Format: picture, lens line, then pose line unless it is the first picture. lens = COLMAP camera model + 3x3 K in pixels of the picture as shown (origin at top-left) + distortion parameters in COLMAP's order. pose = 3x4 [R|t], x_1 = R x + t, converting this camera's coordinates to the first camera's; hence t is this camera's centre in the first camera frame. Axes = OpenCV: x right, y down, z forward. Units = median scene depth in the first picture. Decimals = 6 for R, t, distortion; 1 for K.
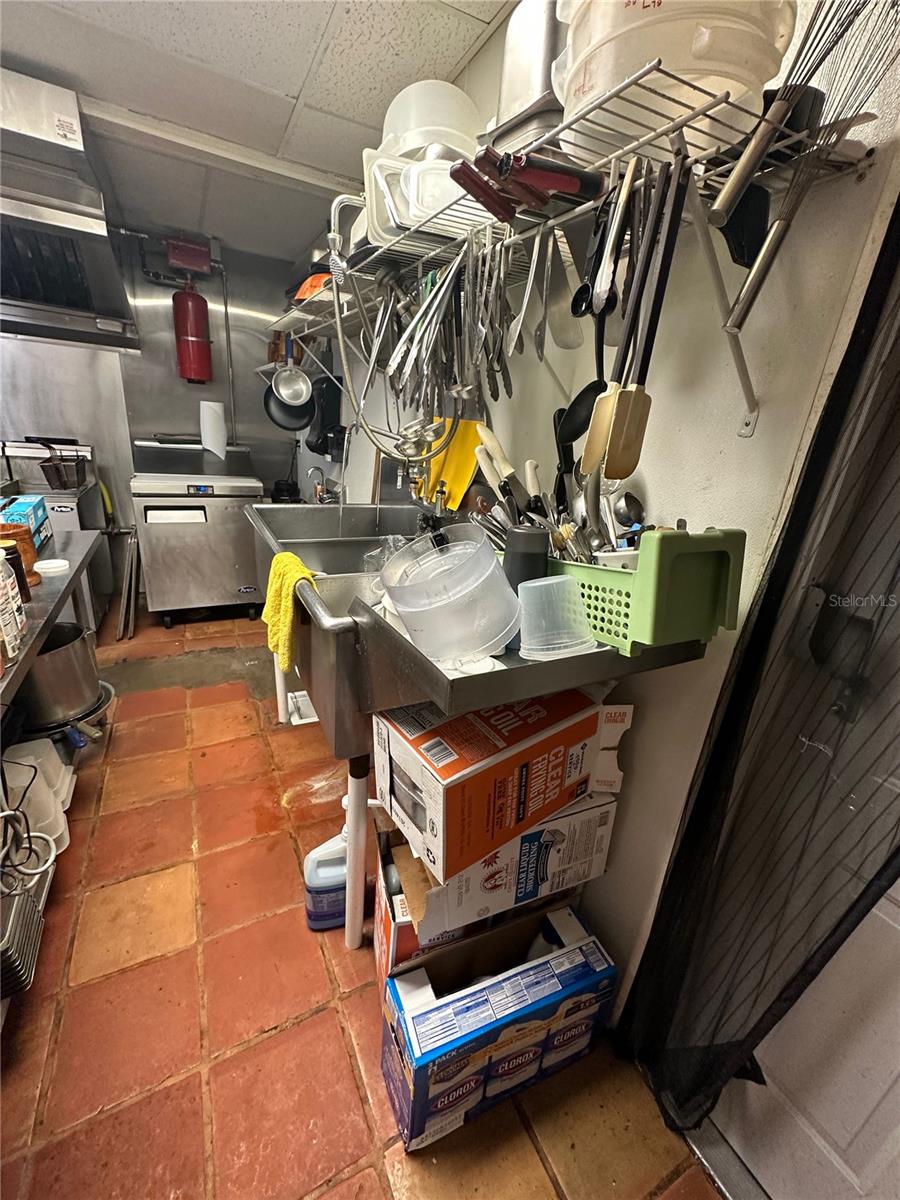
lens RADIAL K [[481.1, 0, 448.3], [0, 481.1, 602.4], [0, 0, 1]] dist [-0.002898, 0.000486]
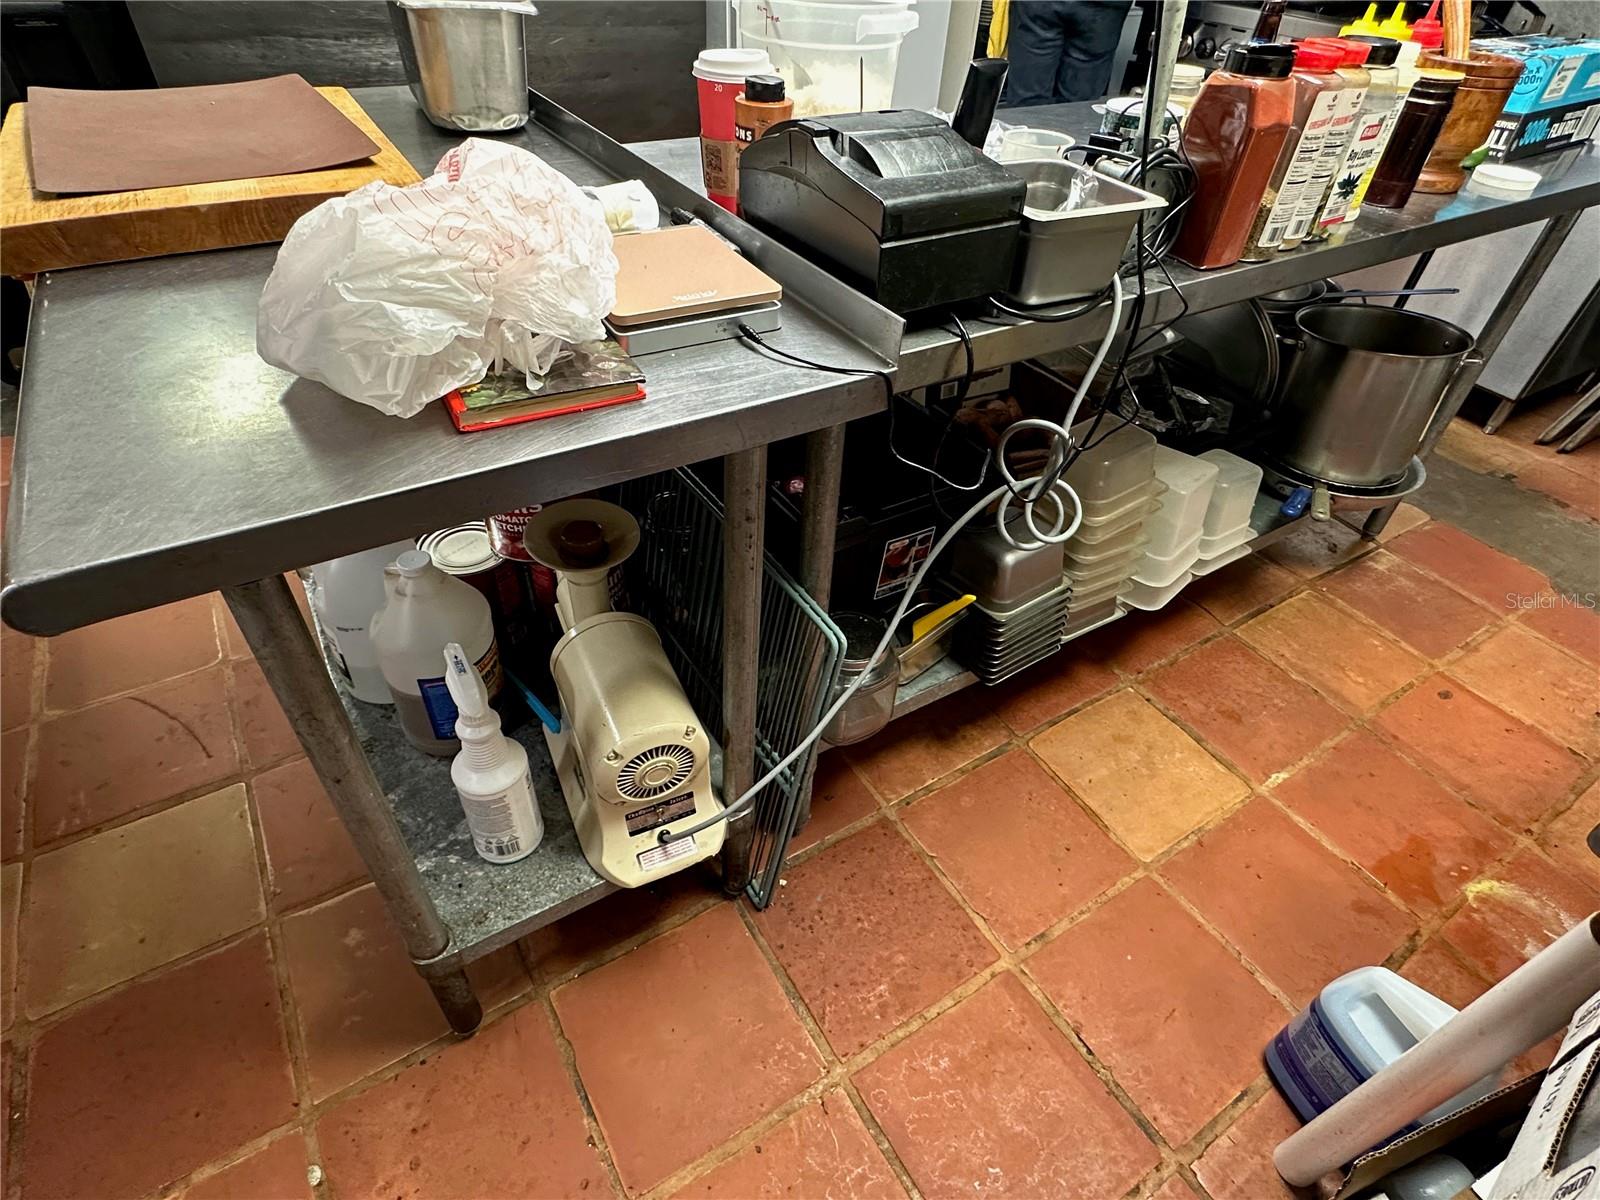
lens RADIAL K [[838.0, 0, 794.4], [0, 838.0, 606.2], [0, 0, 1]] dist [-0.002611, 0.000600]
pose [[0.076887, 0.606596, -0.791283, 0.057561], [-0.383089, 0.750686, 0.538250, 0.067694], [0.920506, 0.261747, 0.290099, 0.187726]]
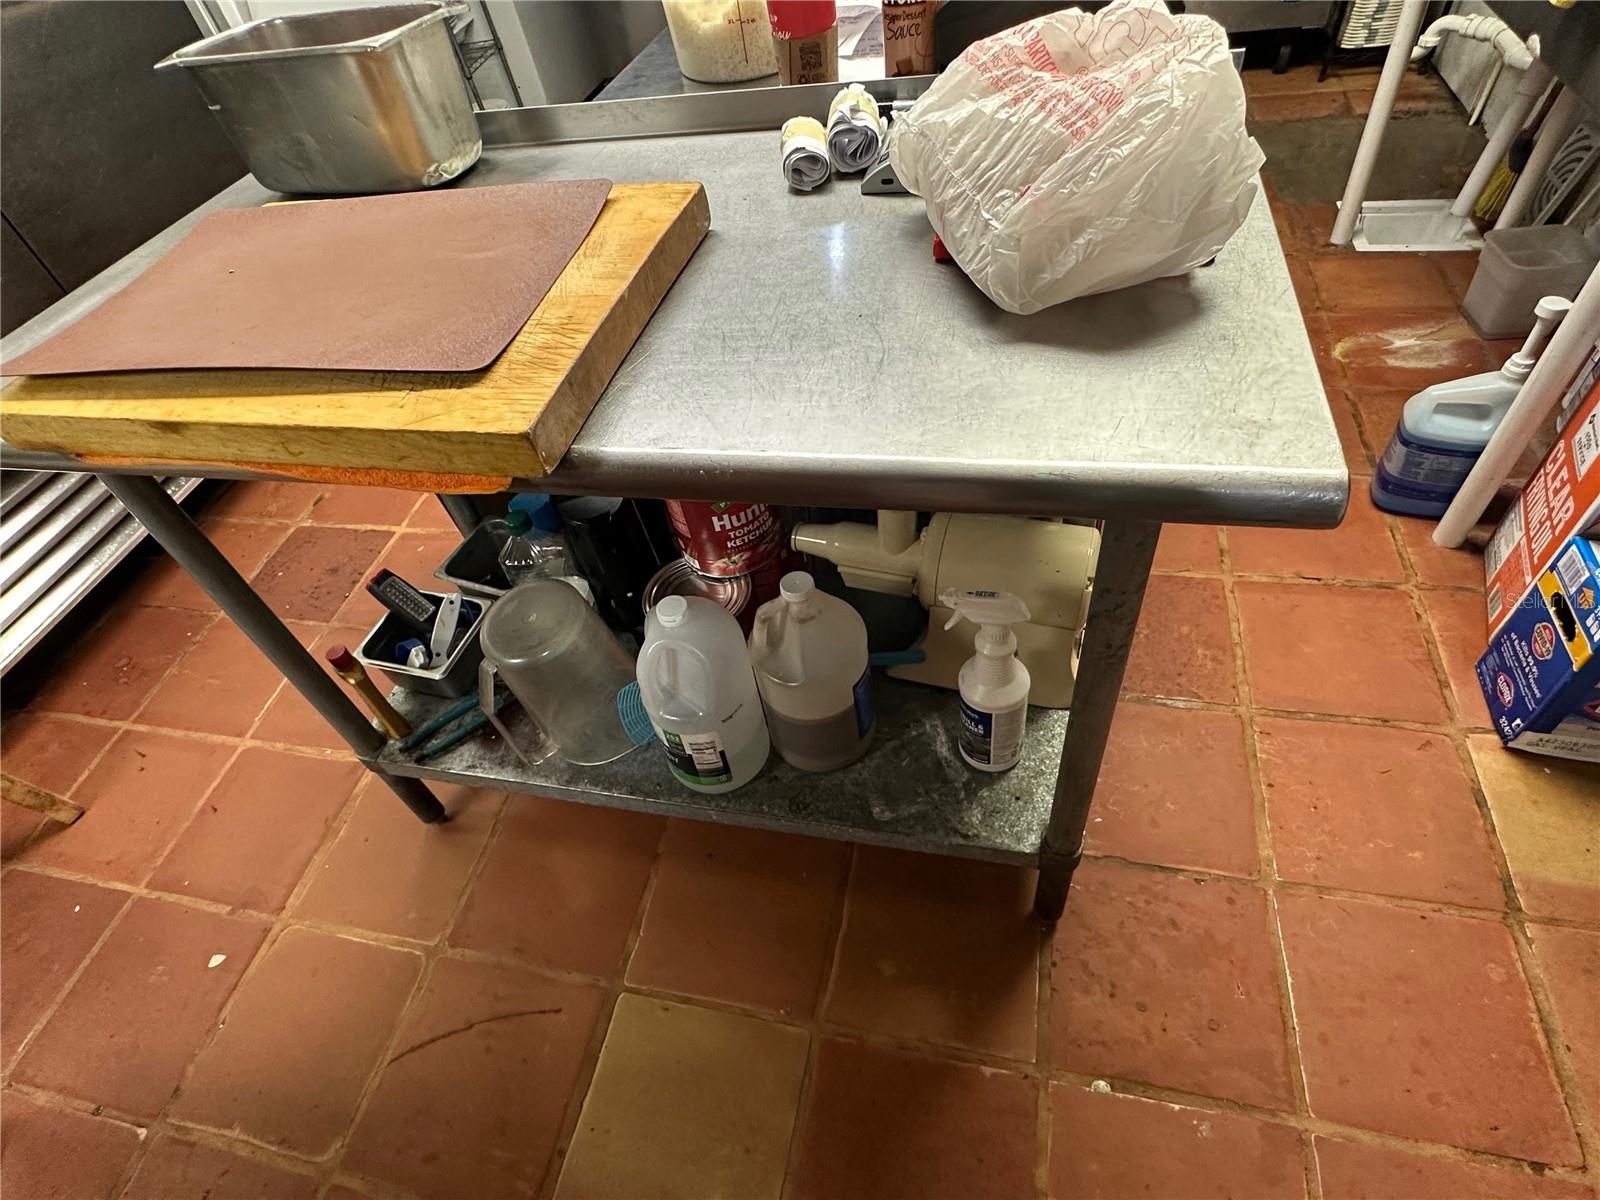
lens RADIAL K [[838.0, 0, 797.3], [0, 838.0, 604.1], [0, 0, 1]] dist [-0.002611, 0.000600]
pose [[0.741759, 0.361414, -0.564955, -0.155561], [-0.037583, 0.863454, 0.503026, 0.210531], [0.669613, -0.351891, 0.654057, -0.325879]]
